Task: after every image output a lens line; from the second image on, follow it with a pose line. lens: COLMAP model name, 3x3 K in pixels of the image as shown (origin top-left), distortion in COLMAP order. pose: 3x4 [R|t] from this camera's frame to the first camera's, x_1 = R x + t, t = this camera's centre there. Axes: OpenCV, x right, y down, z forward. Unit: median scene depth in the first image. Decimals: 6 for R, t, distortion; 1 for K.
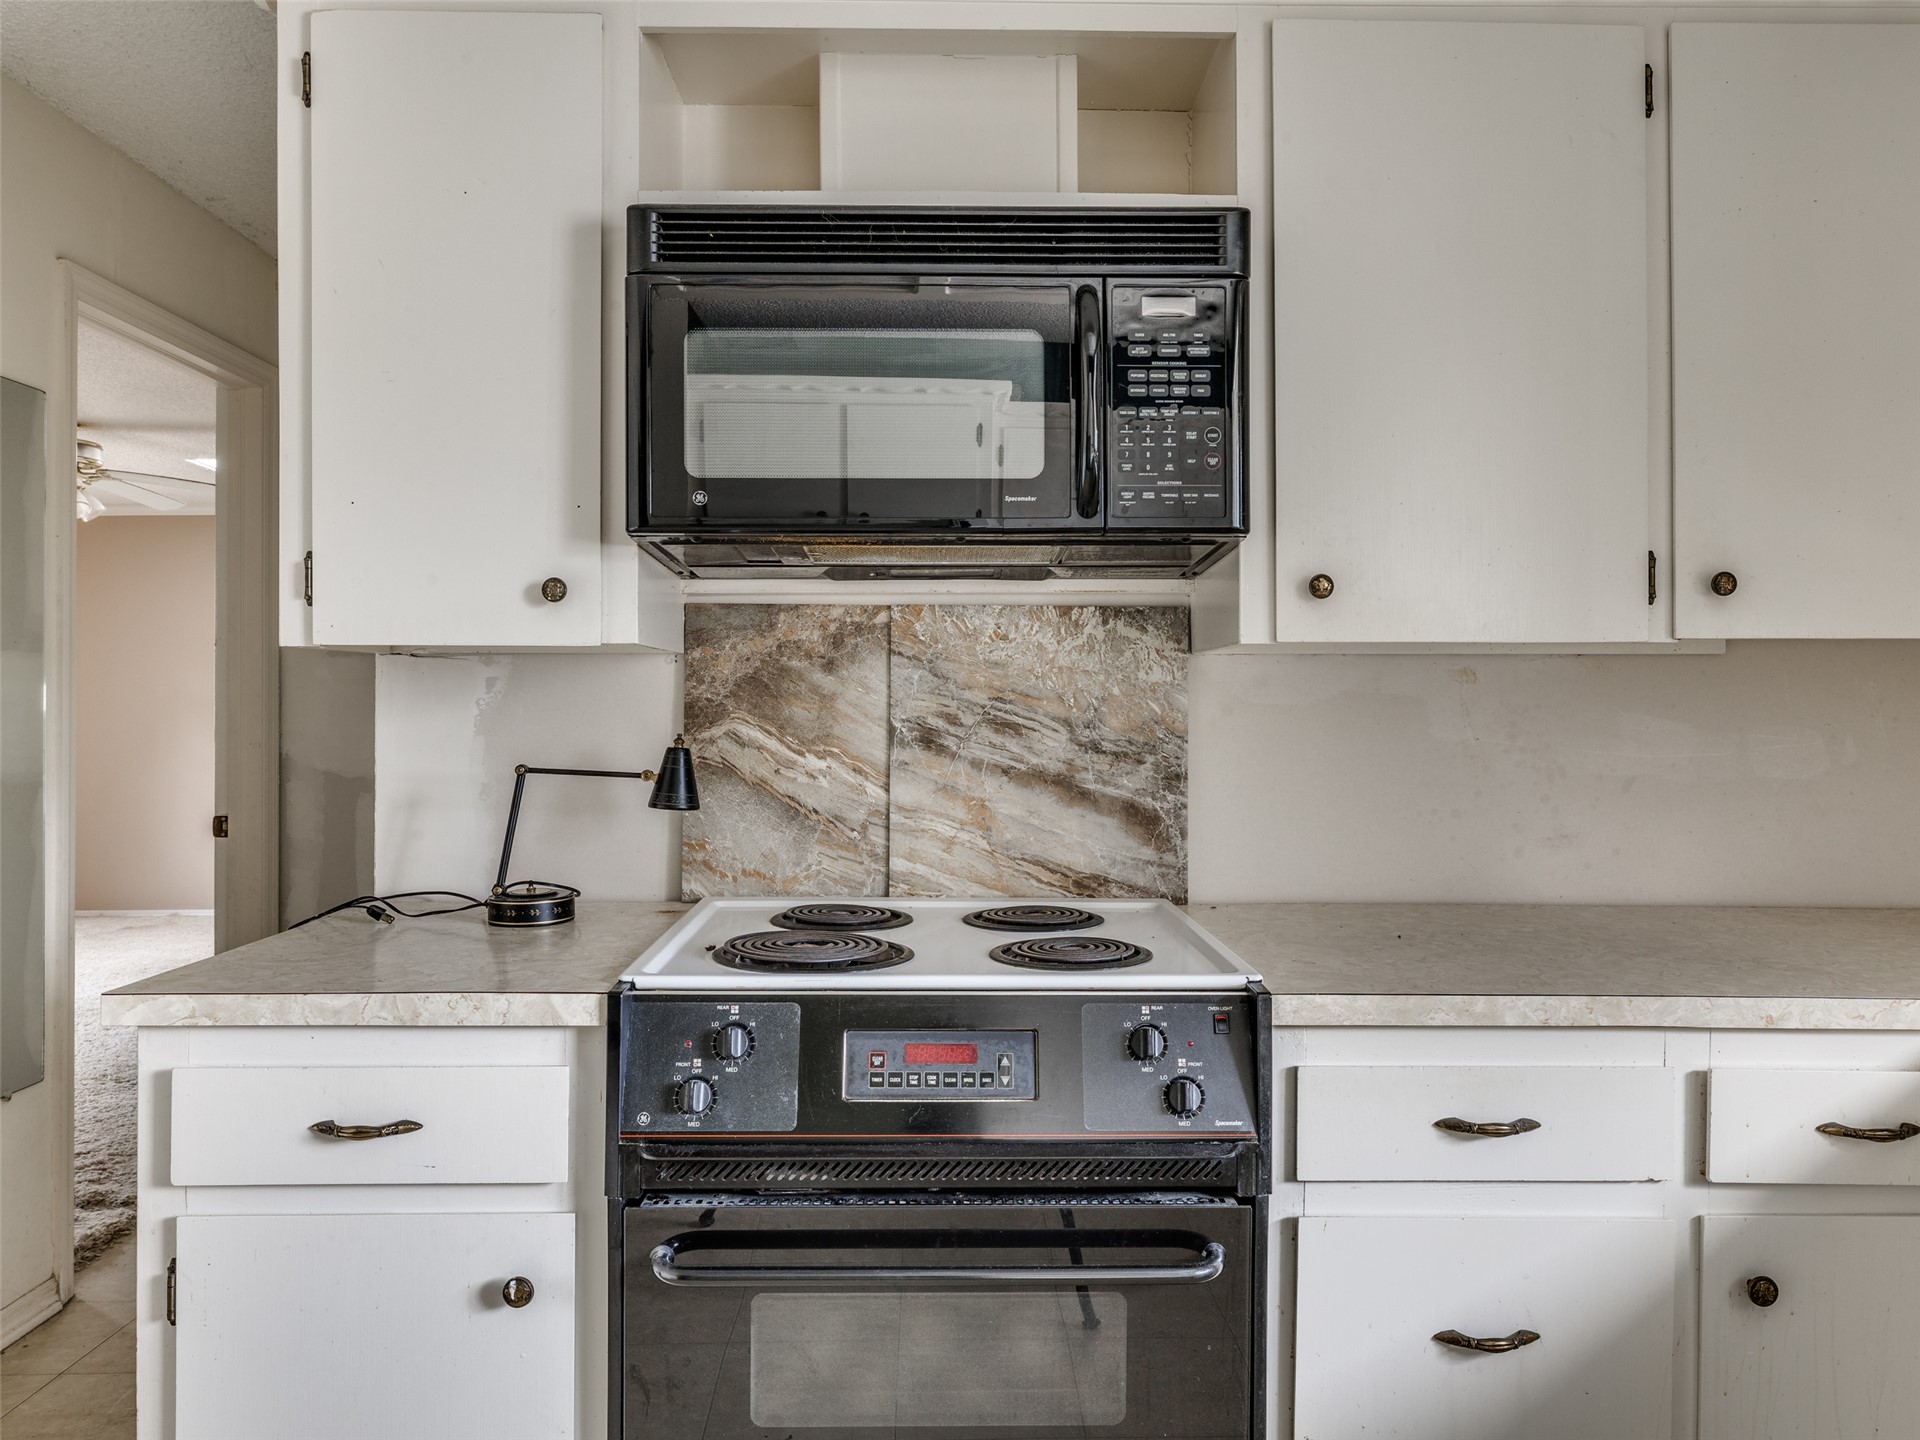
lens RADIAL K [[1374.3, 0, 908.7], [0, 1374.3, 704.8], [0, 0, 1]] dist [0.000091, 0.000683]
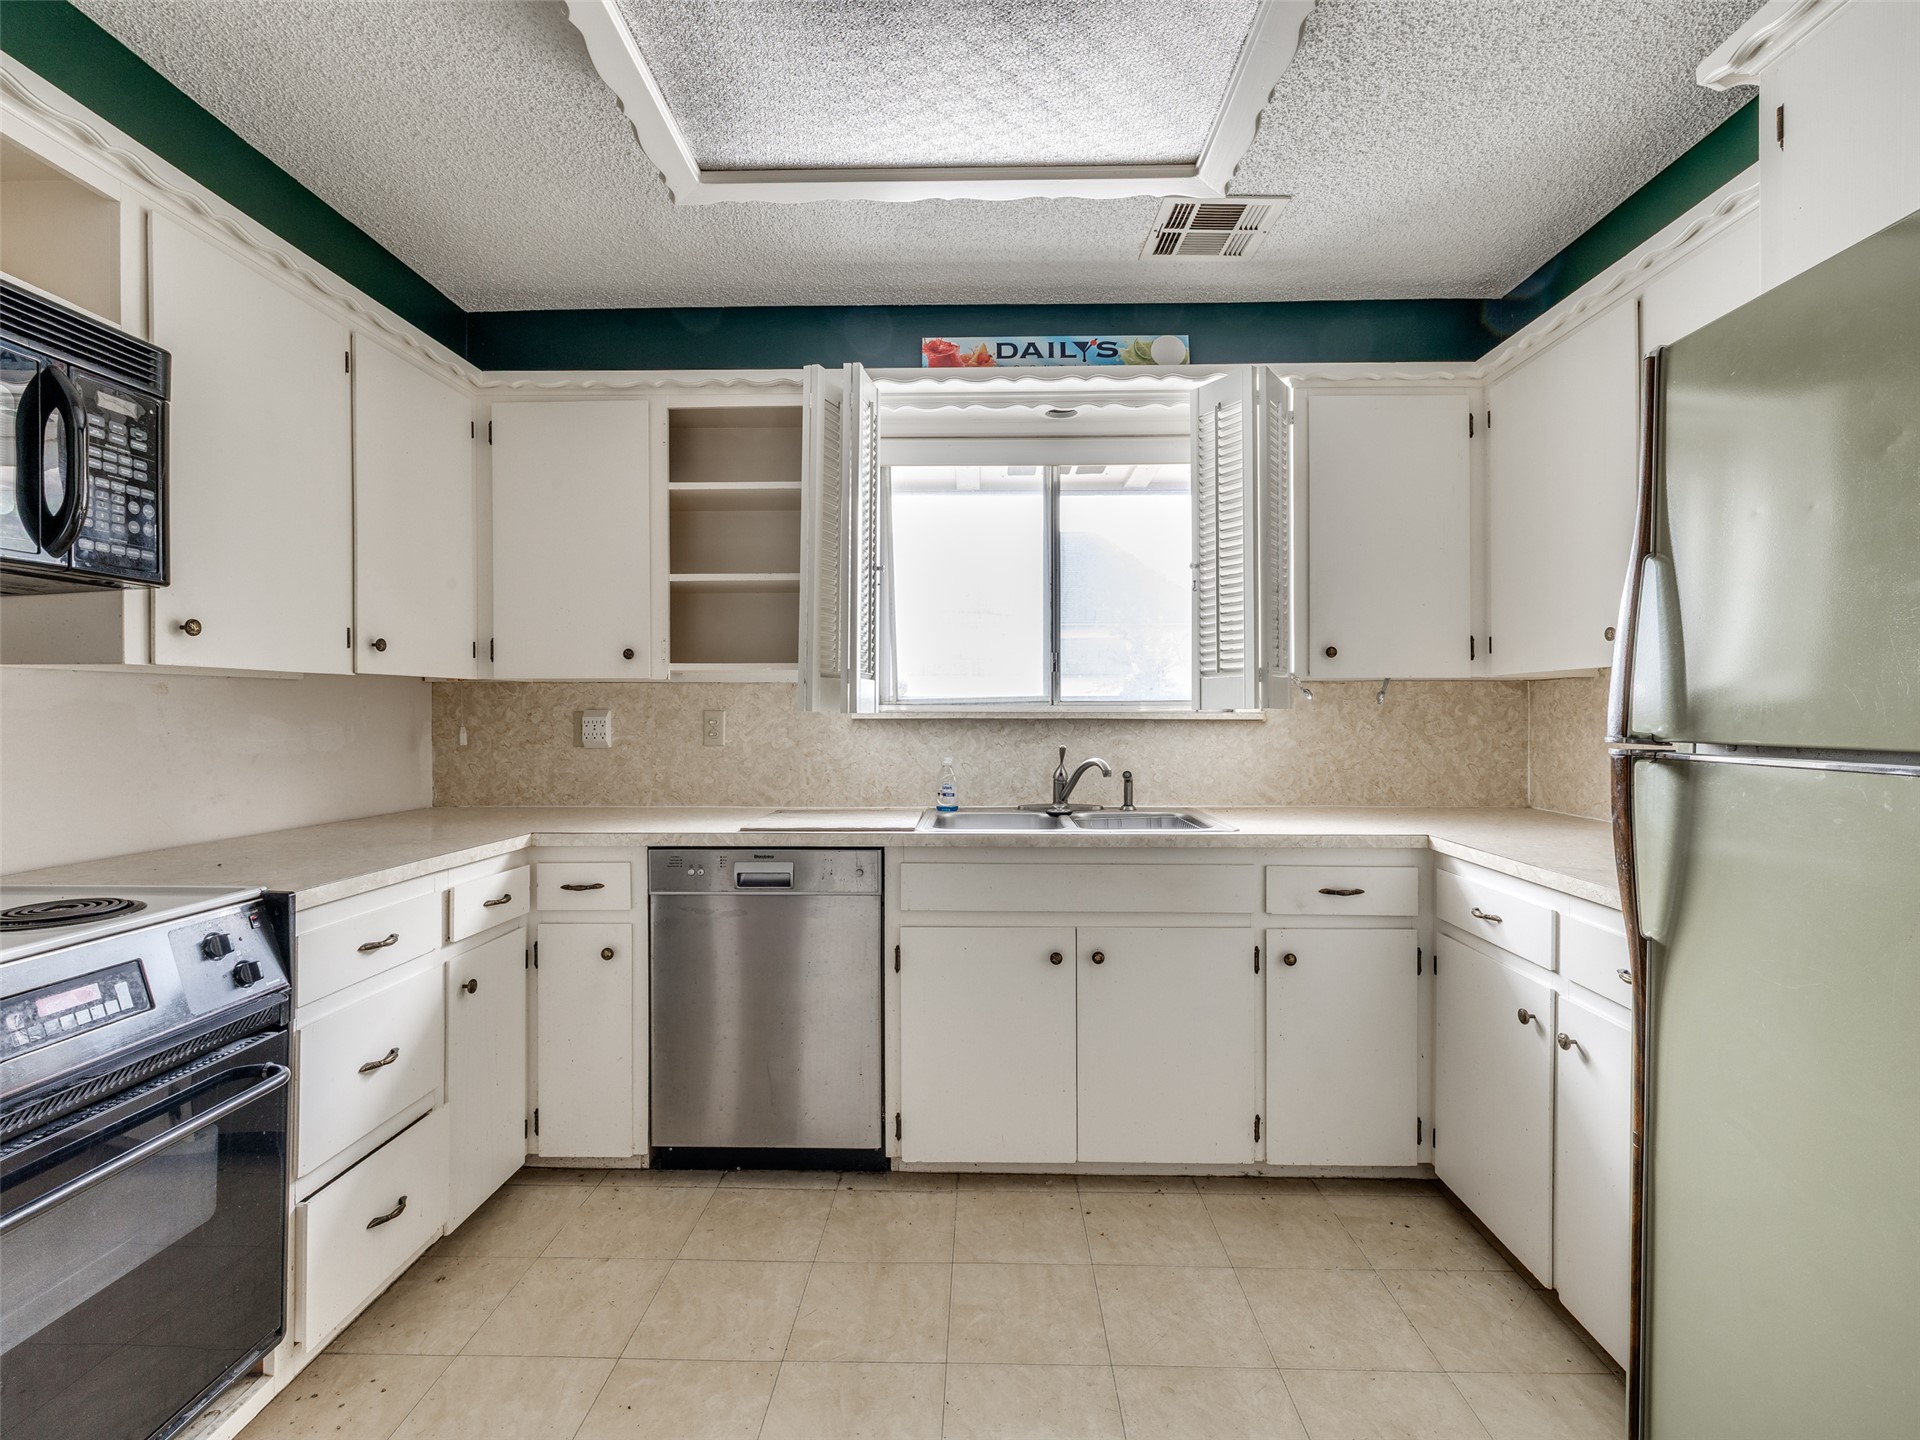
lens RADIAL K [[909.1, 0, 971.0], [0, 909.1, 706.0], [0, 0, 1]] dist [-0.000064, 0.001315]
pose [[0.038210, 0.003022, 0.999265, -0.624522], [-0.000835, 0.999995, -0.002992, -0.001463], [-0.999269, -0.000721, 0.038213, 0.149172]]
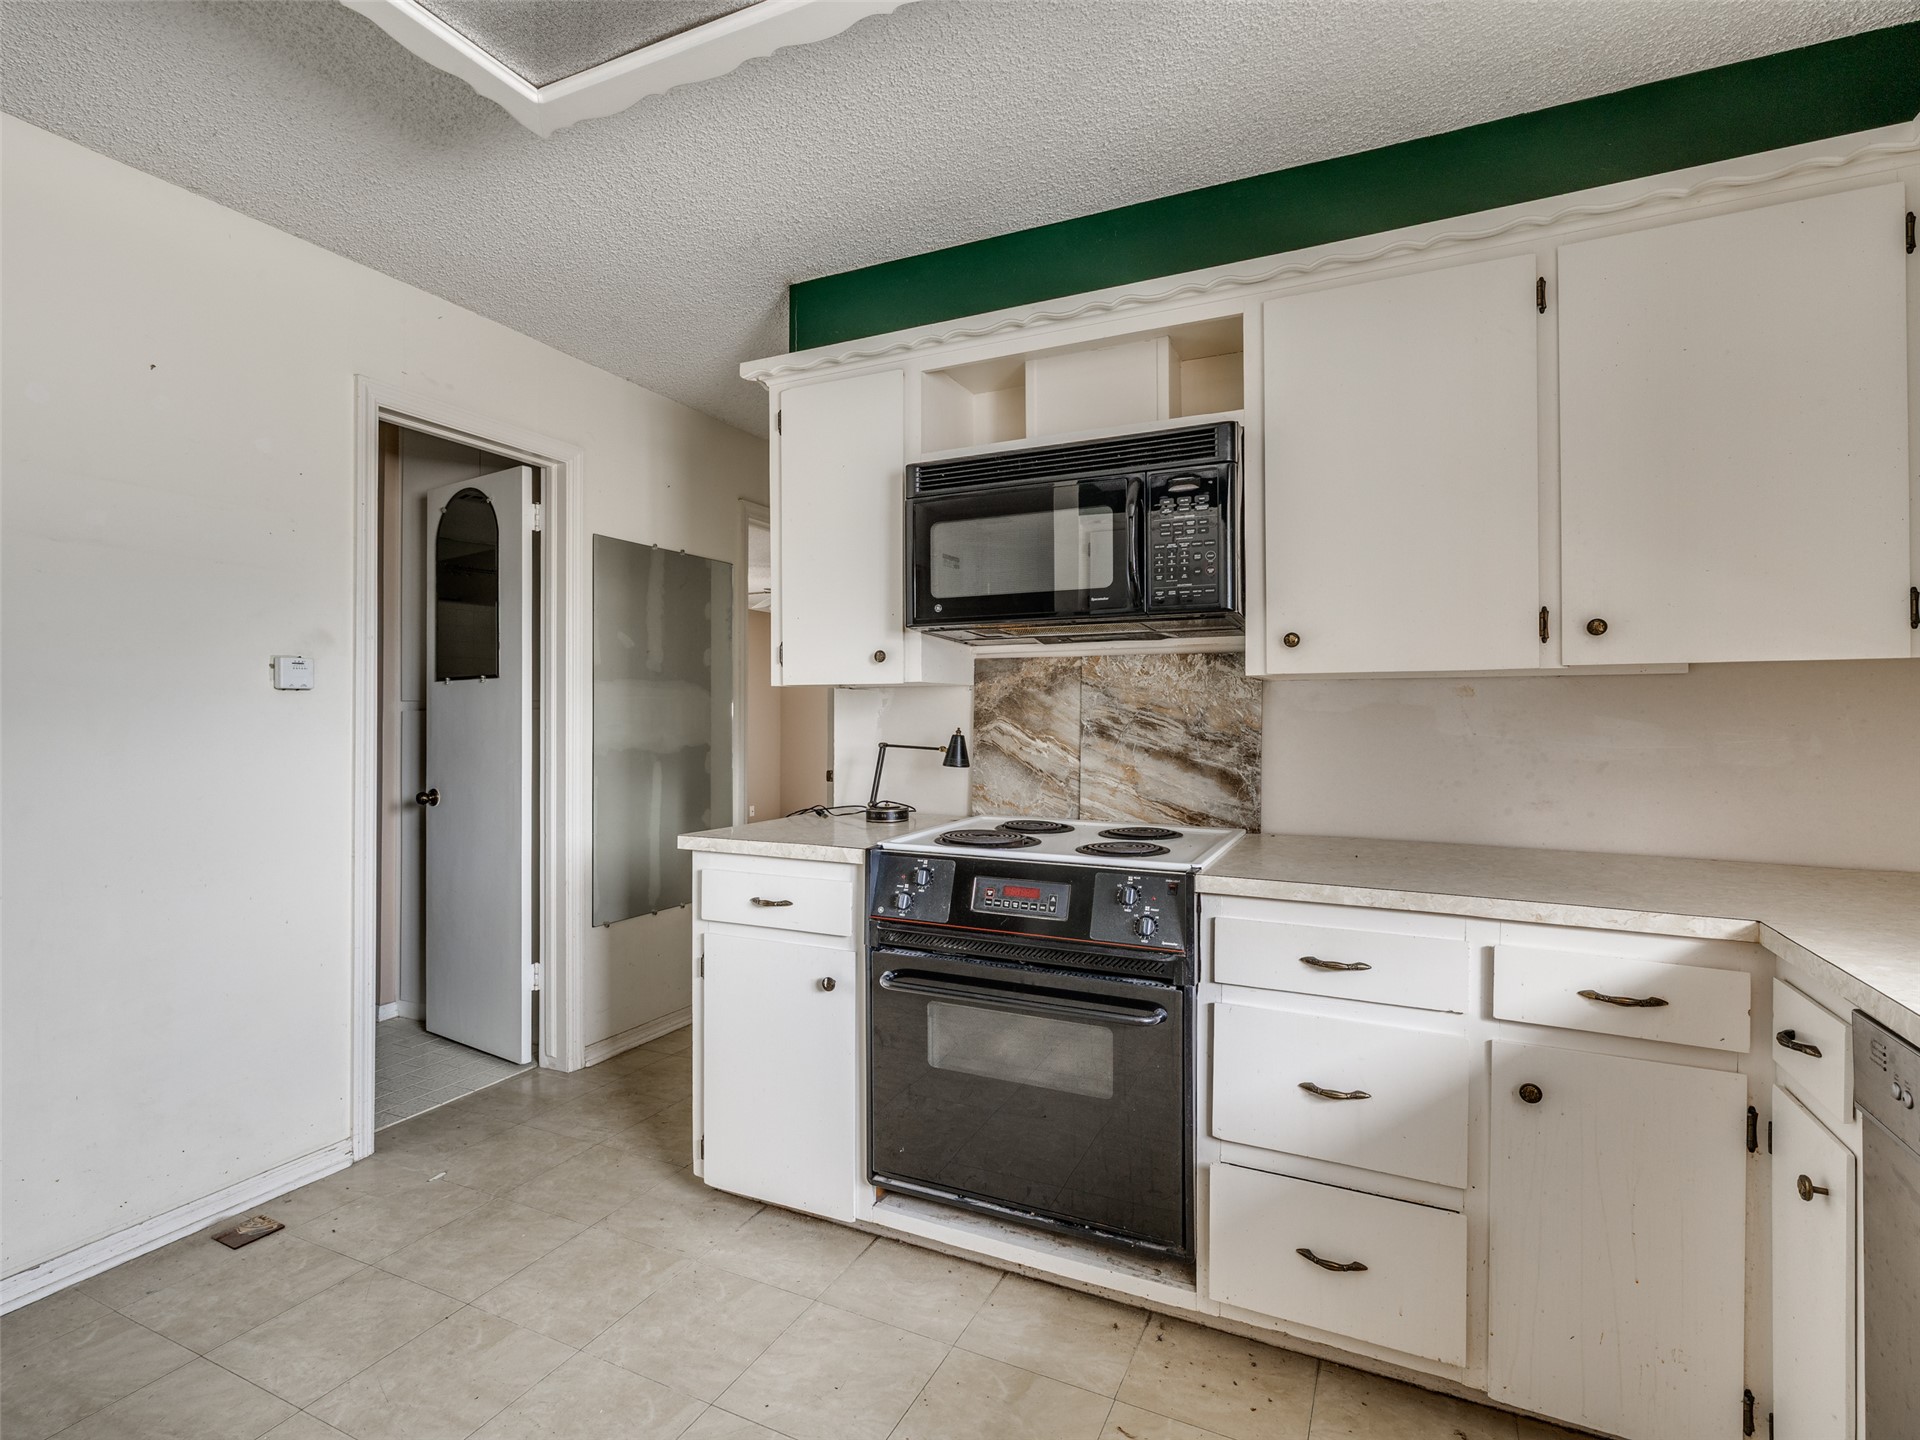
lens RADIAL K [[909.1, 0, 916.9], [0, 909.1, 708.0], [0, 0, 1]] dist [-0.000064, 0.001315]
pose [[0.896198, -0.004646, -0.443629, 0.383024], [0.002826, 0.999985, -0.004763, -0.000471], [0.443644, 0.003015, 0.896198, -0.179728]]
